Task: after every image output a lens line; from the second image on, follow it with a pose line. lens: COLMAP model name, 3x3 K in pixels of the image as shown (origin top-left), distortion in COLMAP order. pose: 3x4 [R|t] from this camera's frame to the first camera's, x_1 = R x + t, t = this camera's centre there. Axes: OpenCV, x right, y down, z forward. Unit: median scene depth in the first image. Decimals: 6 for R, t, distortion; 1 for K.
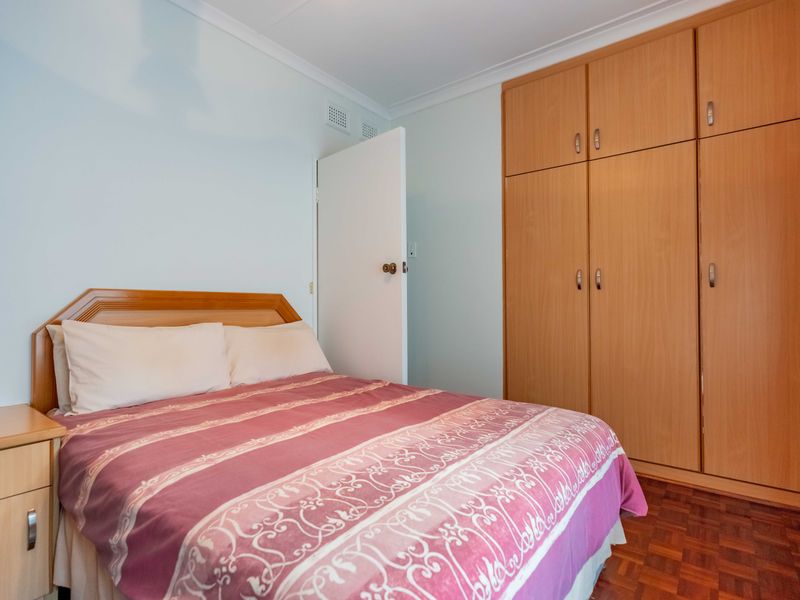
lens RADIAL K [[417.1, 0, 400.0], [0, 417.1, 300.0], [0, 0, 1]] dist [0.002768, 0.000530]
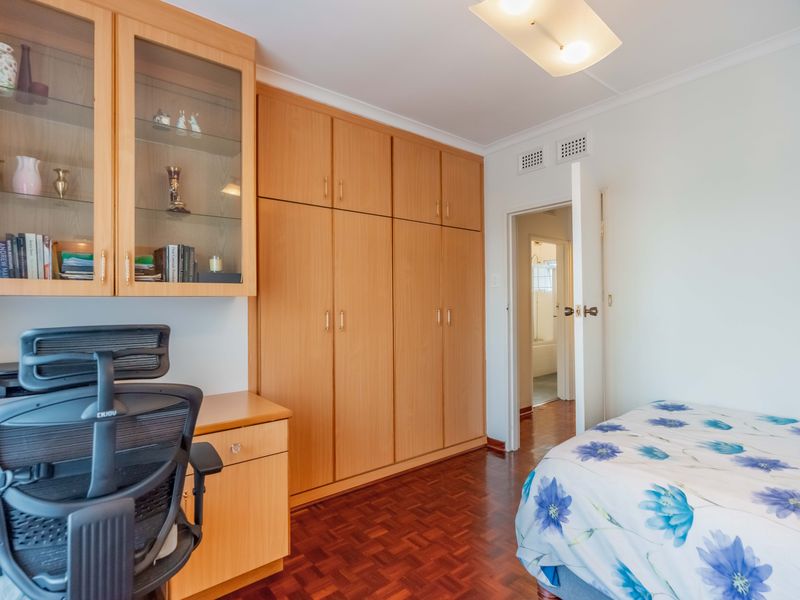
lens RADIAL K [[417.1, 0, 400.0], [0, 417.1, 300.0], [0, 0, 1]] dist [0.002768, 0.000530]
pose [[0.215700, 0.029949, 0.976000, -0.609537], [0.003323, 0.999501, -0.031405, -0.072686], [-0.976454, 0.010017, 0.215493, 0.684204]]
